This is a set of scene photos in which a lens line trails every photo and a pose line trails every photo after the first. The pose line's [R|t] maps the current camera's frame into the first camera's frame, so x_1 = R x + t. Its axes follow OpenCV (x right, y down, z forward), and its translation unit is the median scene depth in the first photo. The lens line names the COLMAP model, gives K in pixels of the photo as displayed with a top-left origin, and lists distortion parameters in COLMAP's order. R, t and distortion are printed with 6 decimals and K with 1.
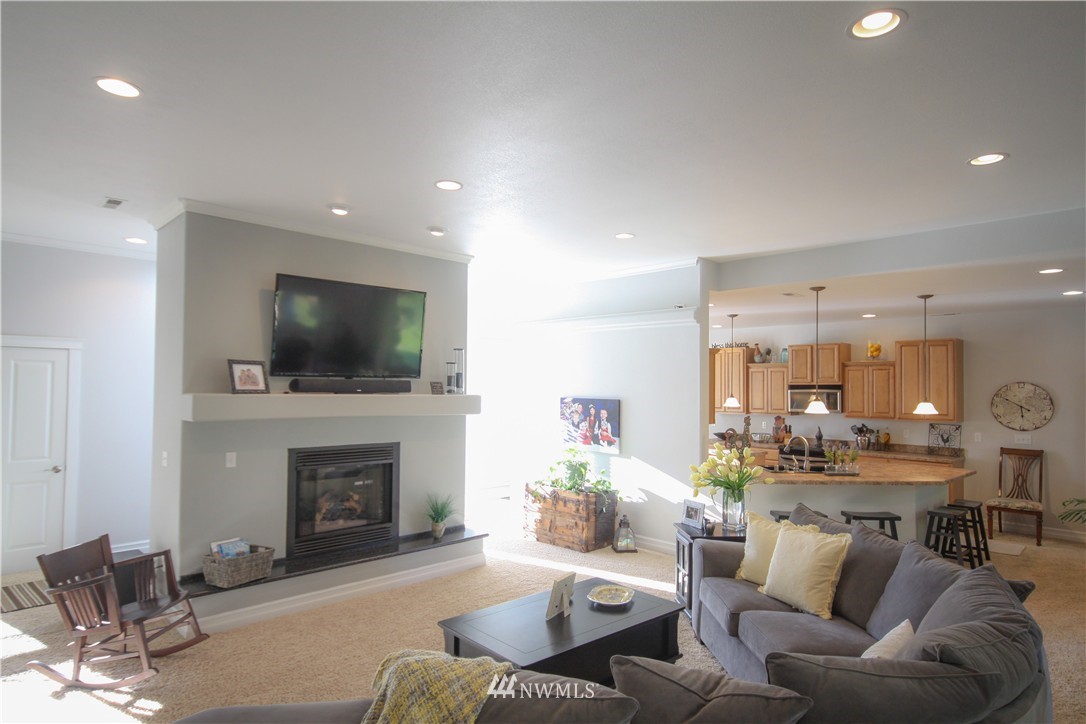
lens RADIAL K [[605.1, 0, 542.8], [0, 605.1, 378.5], [0, 0, 1]] dist [0.023529, 0.000019]
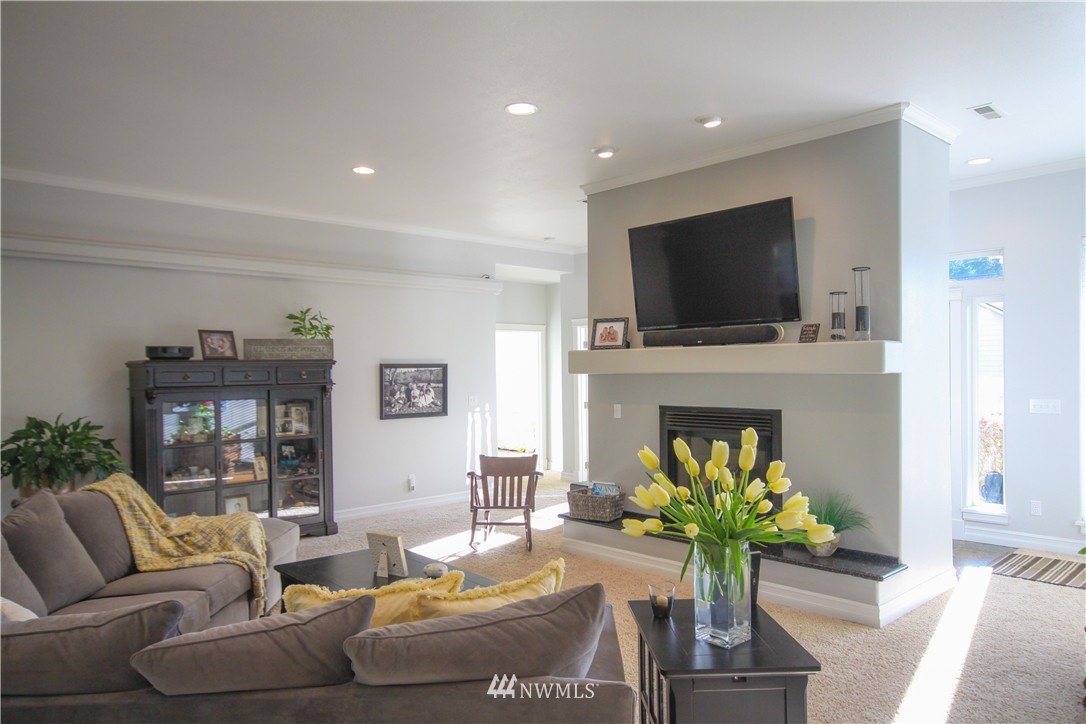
lens RADIAL K [[740.7, 0, 542.8], [0, 740.7, 374.5], [0, 0, 1]] dist [0.006145, 0.001681]
pose [[-0.015173, -0.001434, -0.999884, 0.780492], [0.032225, 0.999479, -0.001922, 0.064455], [0.999365, -0.032250, -0.015118, 0.858835]]
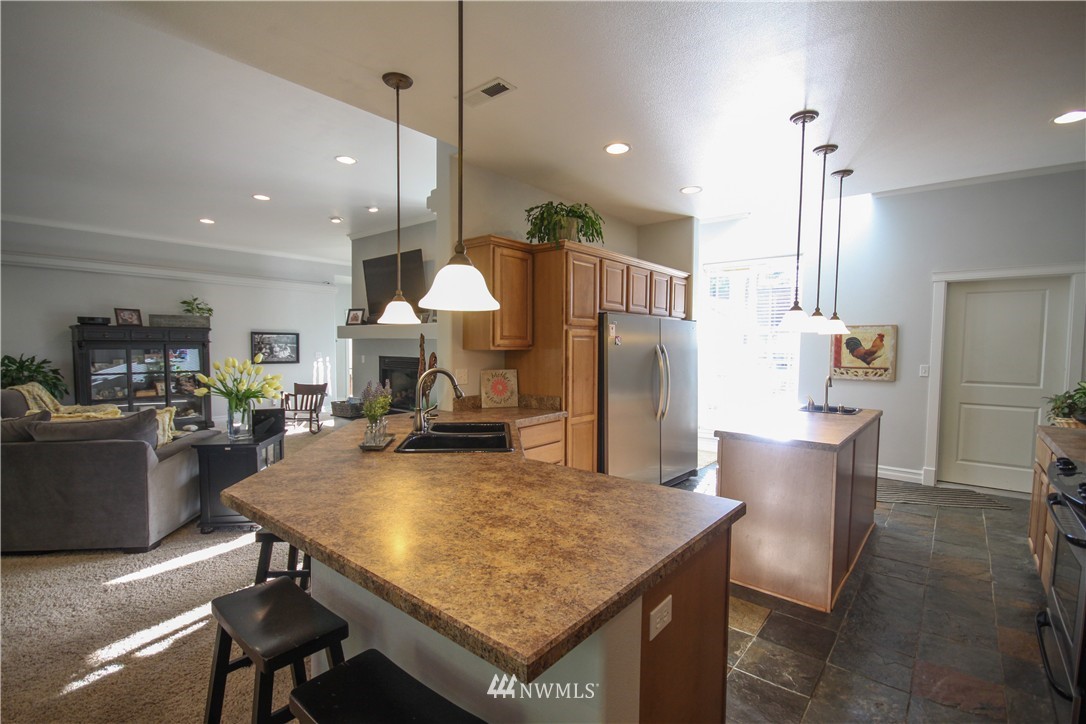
lens RADIAL K [[490.3, 0, 540.8], [0, 490.3, 372.0], [0, 0, 1]] dist [0.010689, -0.013646]
pose [[0.108852, 0.046716, -0.992960, 1.123866], [0.012037, 0.998760, 0.048308, 0.101562], [0.993985, -0.017210, 0.108155, 1.358509]]
